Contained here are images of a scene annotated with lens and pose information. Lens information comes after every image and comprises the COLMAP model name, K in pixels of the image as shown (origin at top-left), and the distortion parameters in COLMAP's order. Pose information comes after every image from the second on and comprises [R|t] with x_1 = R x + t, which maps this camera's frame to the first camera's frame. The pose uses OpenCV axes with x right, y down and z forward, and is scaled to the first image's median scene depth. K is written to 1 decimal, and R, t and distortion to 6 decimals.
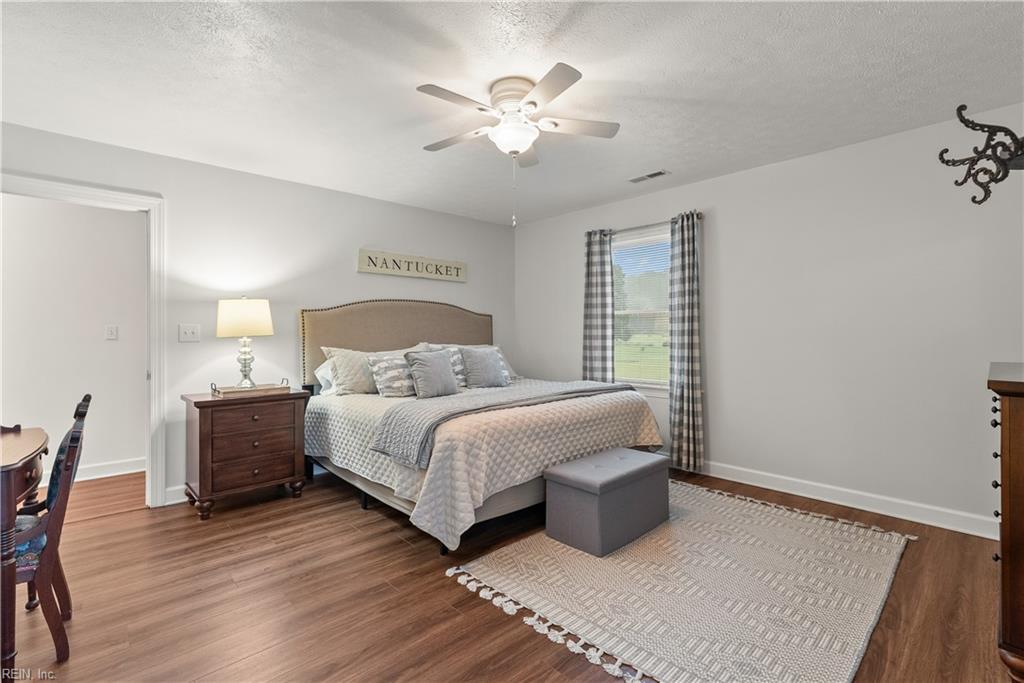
lens RADIAL K [[465.9, 0, 510.4], [0, 465.9, 336.8], [0, 0, 1]] dist [-0.013398, -0.000116]
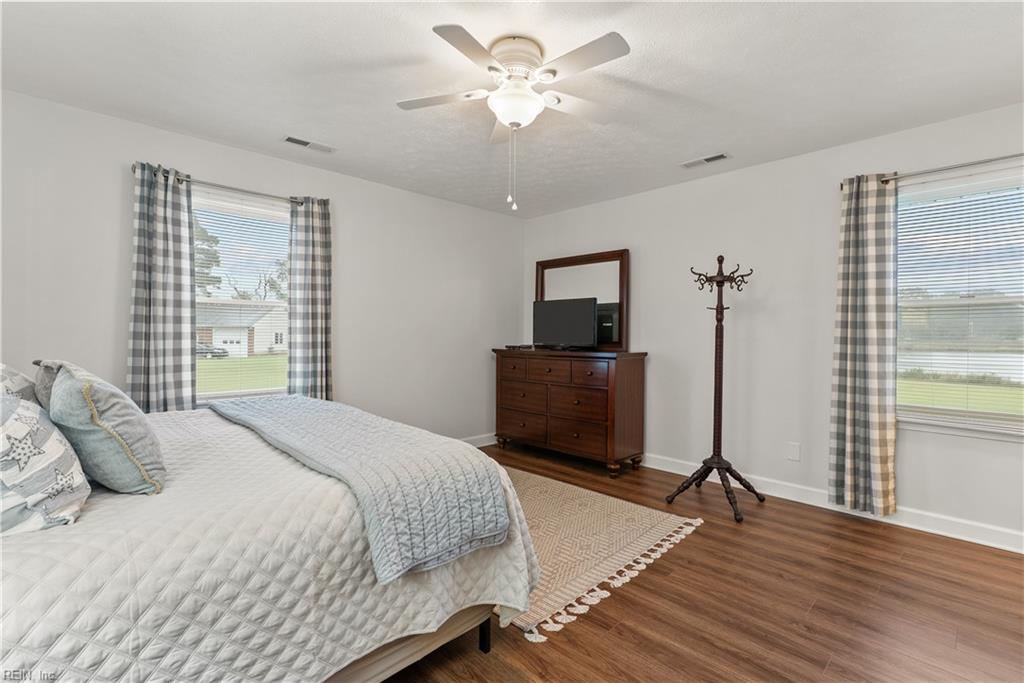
lens RADIAL K [[465.9, 0, 510.4], [0, 465.9, 336.8], [0, 0, 1]] dist [-0.013398, -0.000116]
pose [[-0.017381, -0.003594, 0.999842, -0.923935], [0.002284, 0.999991, 0.003634, 0.003117], [-0.999846, 0.002347, -0.017373, 1.088539]]
